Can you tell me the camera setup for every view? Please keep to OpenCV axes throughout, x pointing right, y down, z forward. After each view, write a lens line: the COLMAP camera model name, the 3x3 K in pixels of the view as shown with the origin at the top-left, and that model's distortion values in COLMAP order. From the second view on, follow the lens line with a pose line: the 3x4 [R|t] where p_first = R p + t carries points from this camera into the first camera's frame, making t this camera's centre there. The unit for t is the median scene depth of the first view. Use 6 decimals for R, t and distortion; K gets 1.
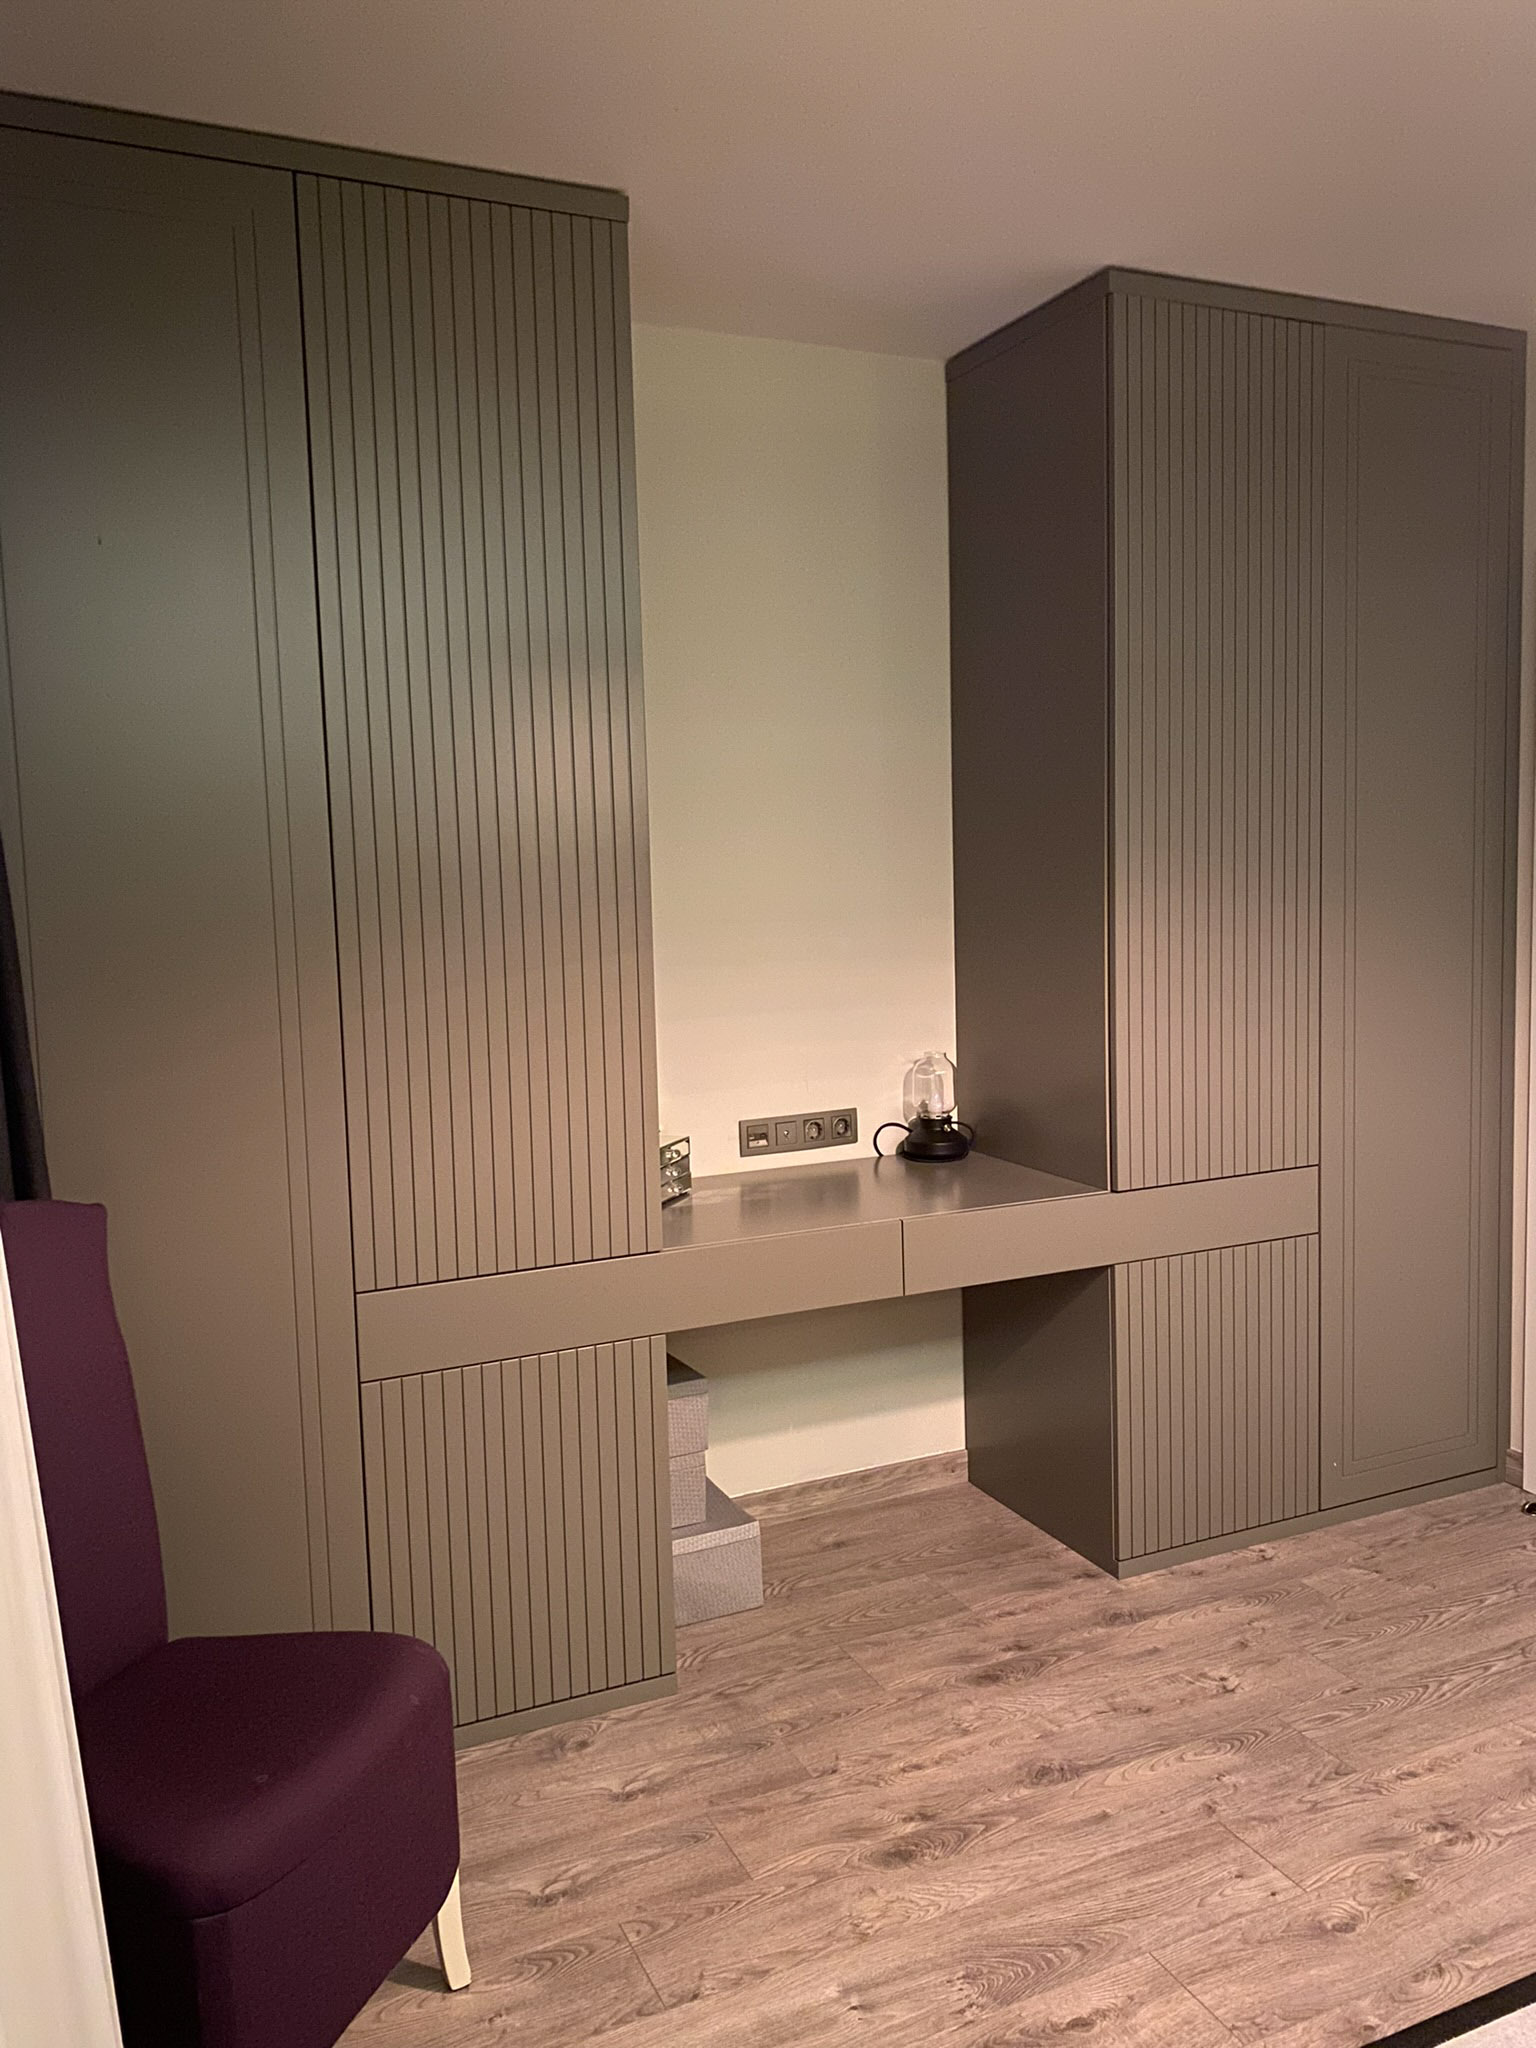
lens RADIAL K [[1558.9, 0, 770.9], [0, 1558.9, 1023.9], [0, 0, 1]] dist [0.033806, -0.037092]
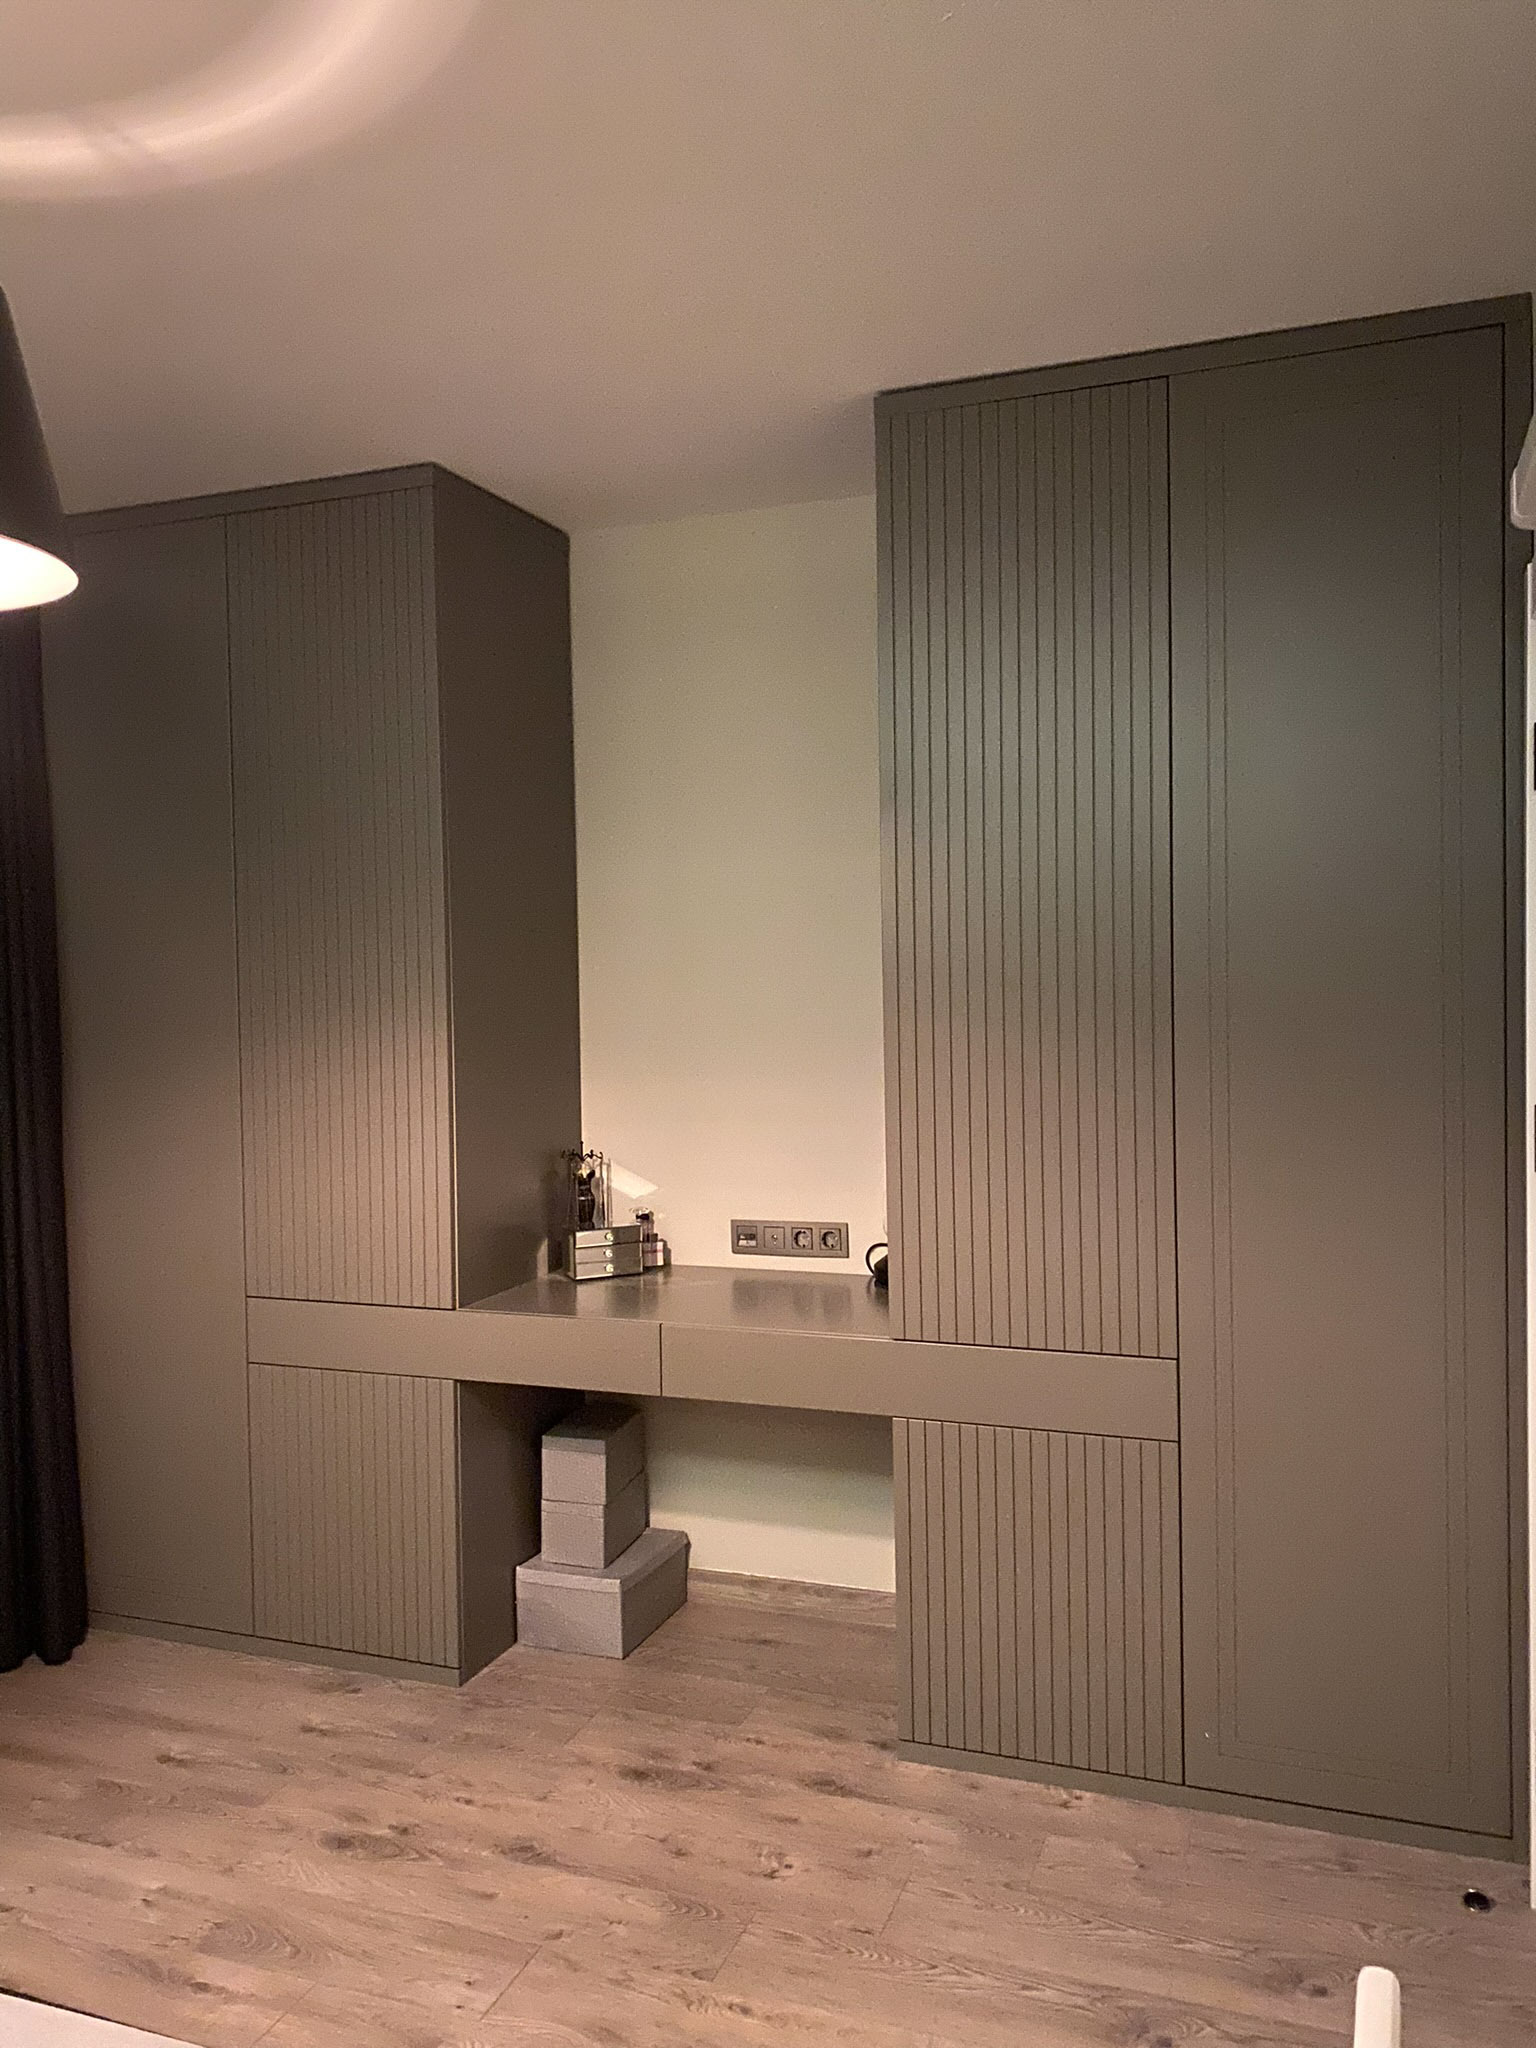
lens RADIAL K [[1558.9, 0, 783.6], [0, 1558.9, 1022.5], [0, 0, 1]] dist [0.033806, -0.037092]
pose [[0.716792, 0.039935, -0.696142, 0.894367], [-0.077877, 0.996697, -0.023010, -0.061529], [0.692924, 0.070707, 0.717535, 0.281376]]
